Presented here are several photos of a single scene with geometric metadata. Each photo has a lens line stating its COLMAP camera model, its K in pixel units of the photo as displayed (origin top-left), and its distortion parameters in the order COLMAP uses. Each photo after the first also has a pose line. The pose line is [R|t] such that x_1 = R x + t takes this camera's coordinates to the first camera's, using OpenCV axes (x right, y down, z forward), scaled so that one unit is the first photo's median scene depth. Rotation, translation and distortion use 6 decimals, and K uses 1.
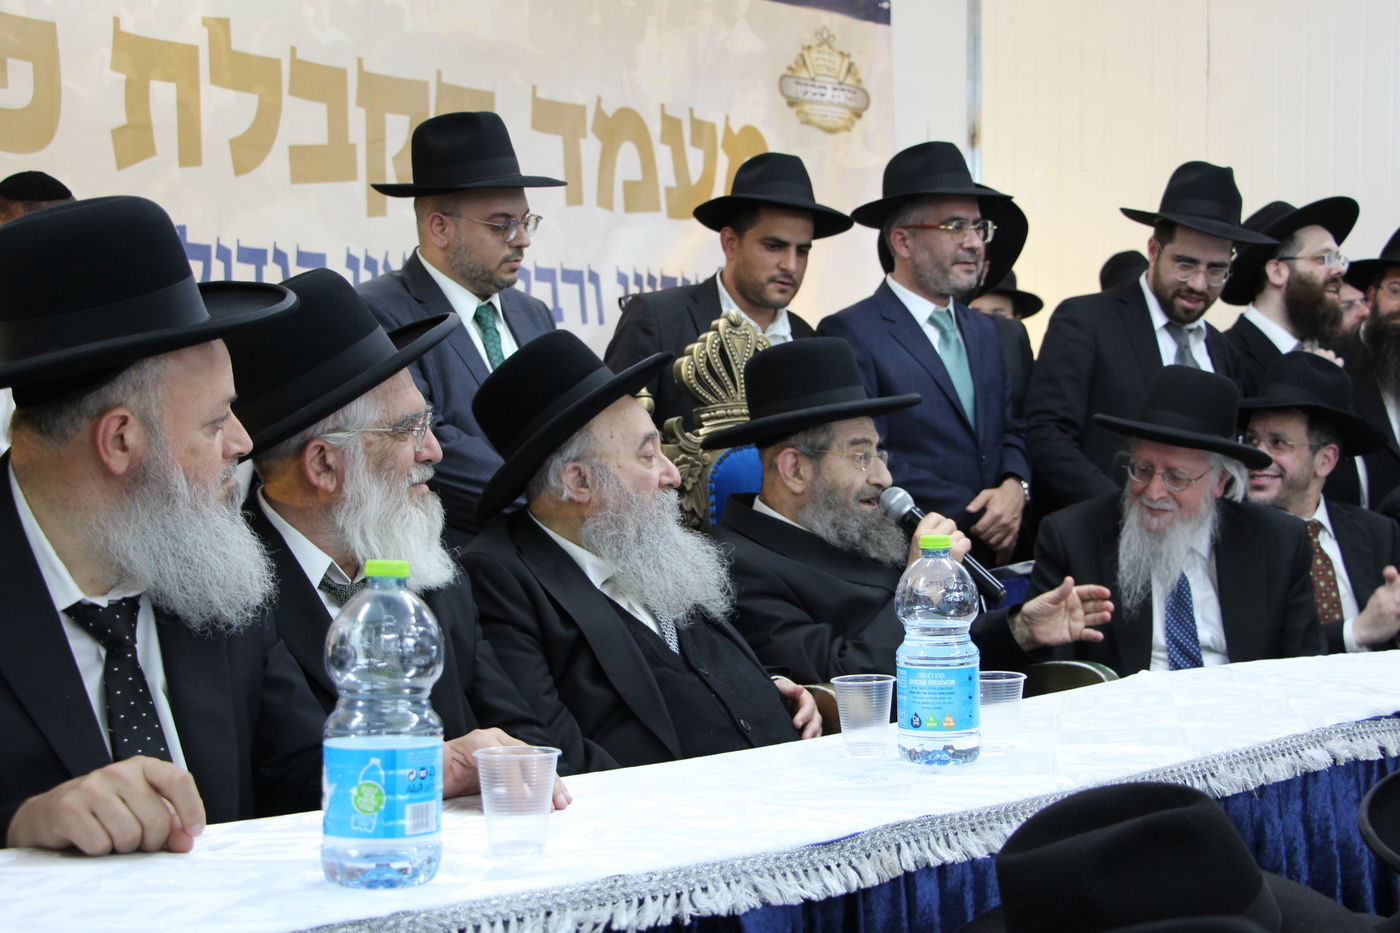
lens RADIAL K [[1948.7, 0, 702.1], [0, 1948.7, 491.0], [0, 0, 1]] dist [-0.025221, 0.531153]
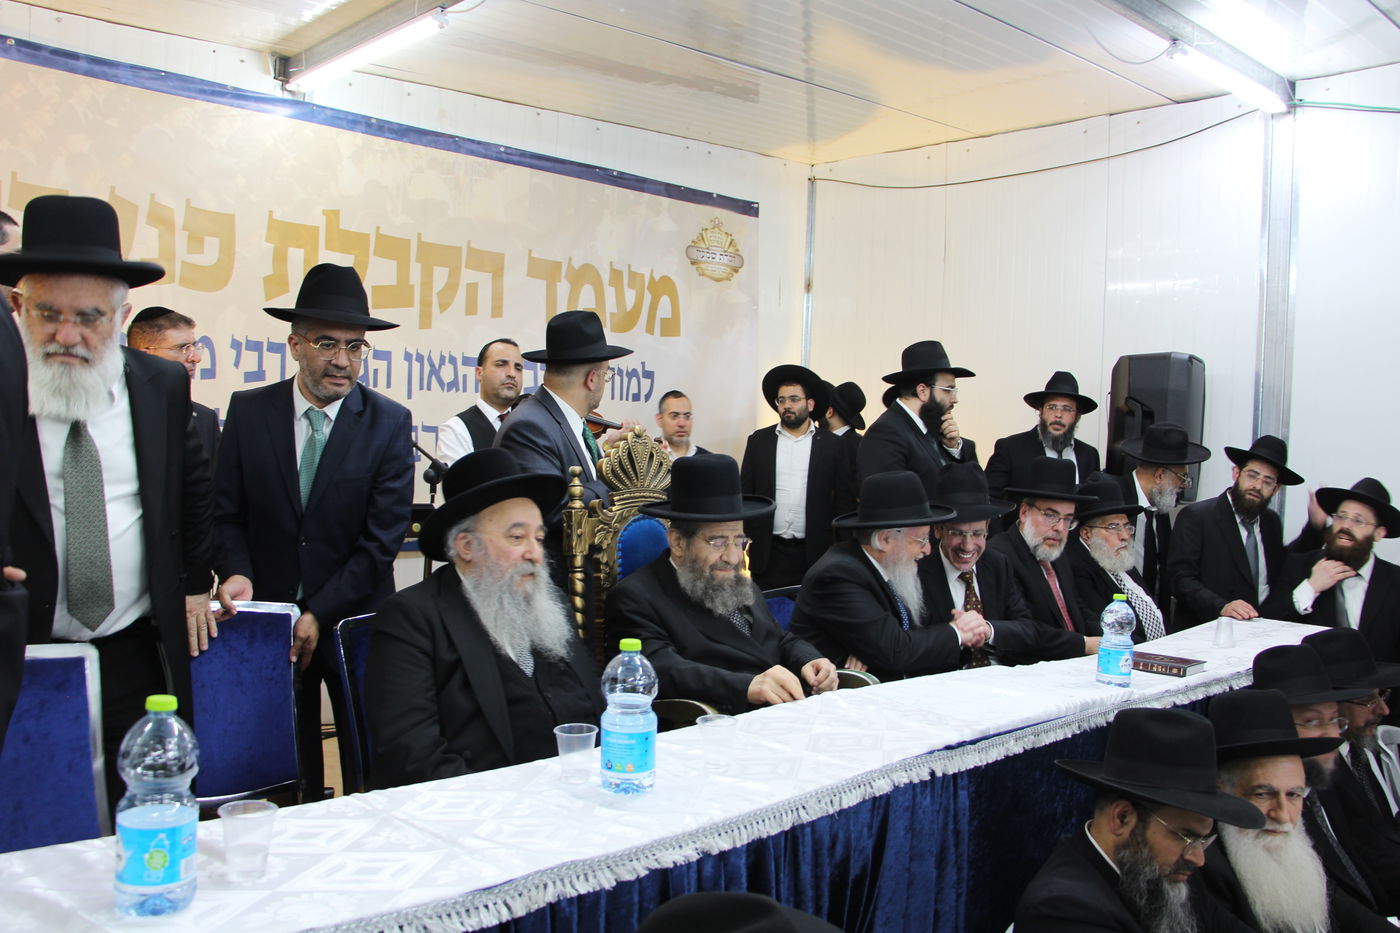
lens RADIAL K [[1144.4, 0, 694.7], [0, 1144.4, 479.5], [0, 0, 1]] dist [-0.188591, 0.155994]
pose [[0.999067, 0.042635, 0.006918, 0.154926], [-0.042761, 0.998902, 0.019147, -0.114275], [-0.006094, -0.019425, 0.999793, 0.134594]]
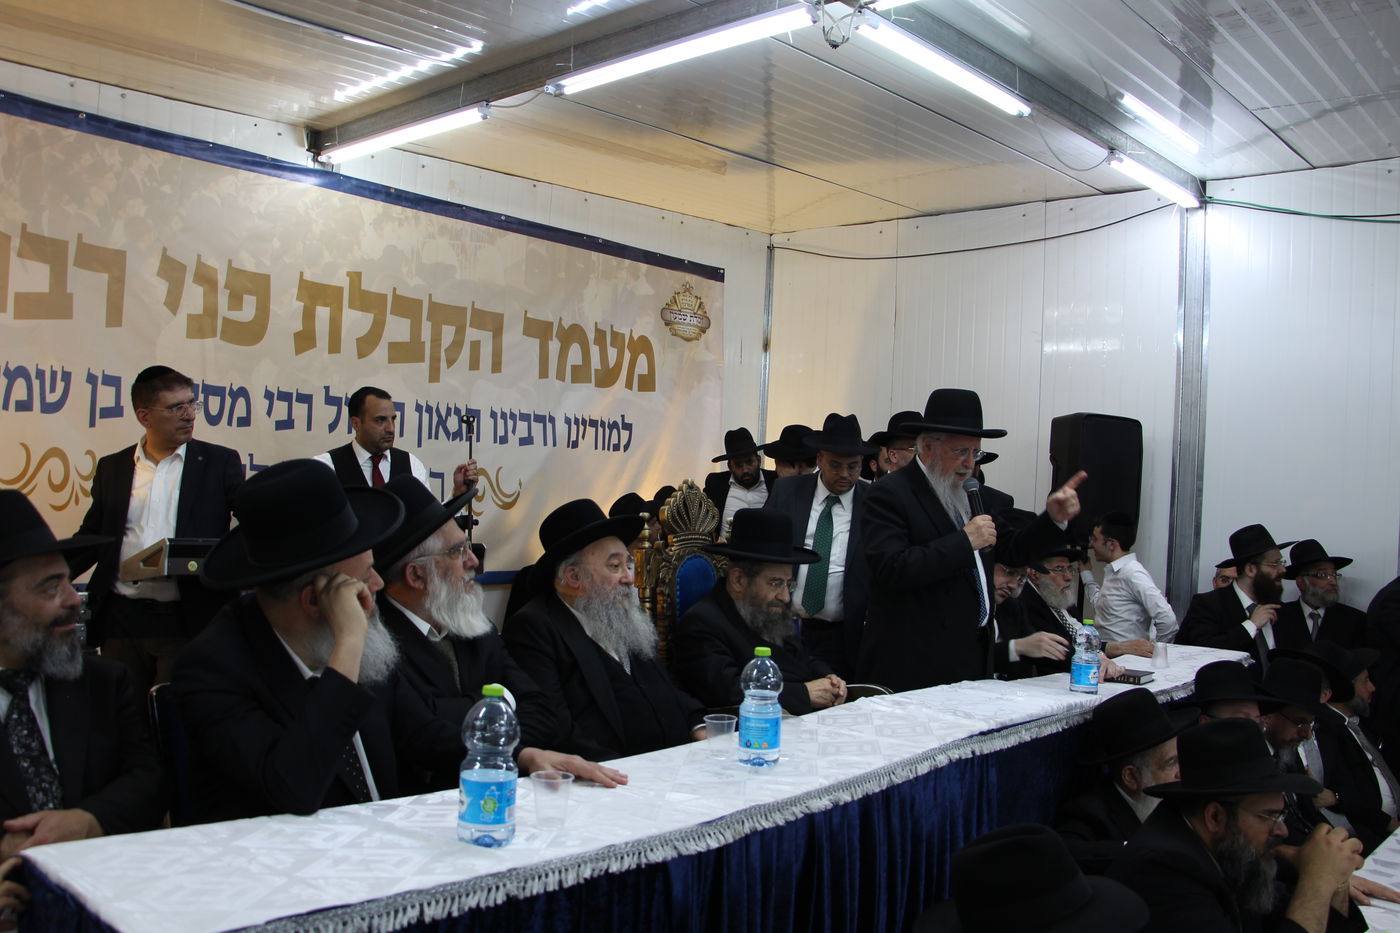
lens RADIAL K [[1146.9, 0, 691.0], [0, 1146.9, 485.4], [0, 0, 1]] dist [-0.194116, 0.165819]
pose [[0.994503, 0.053245, 0.090161, -0.060294], [-0.051885, 0.998502, -0.017358, -0.111816], [-0.090950, 0.012585, 0.995776, -0.123940]]
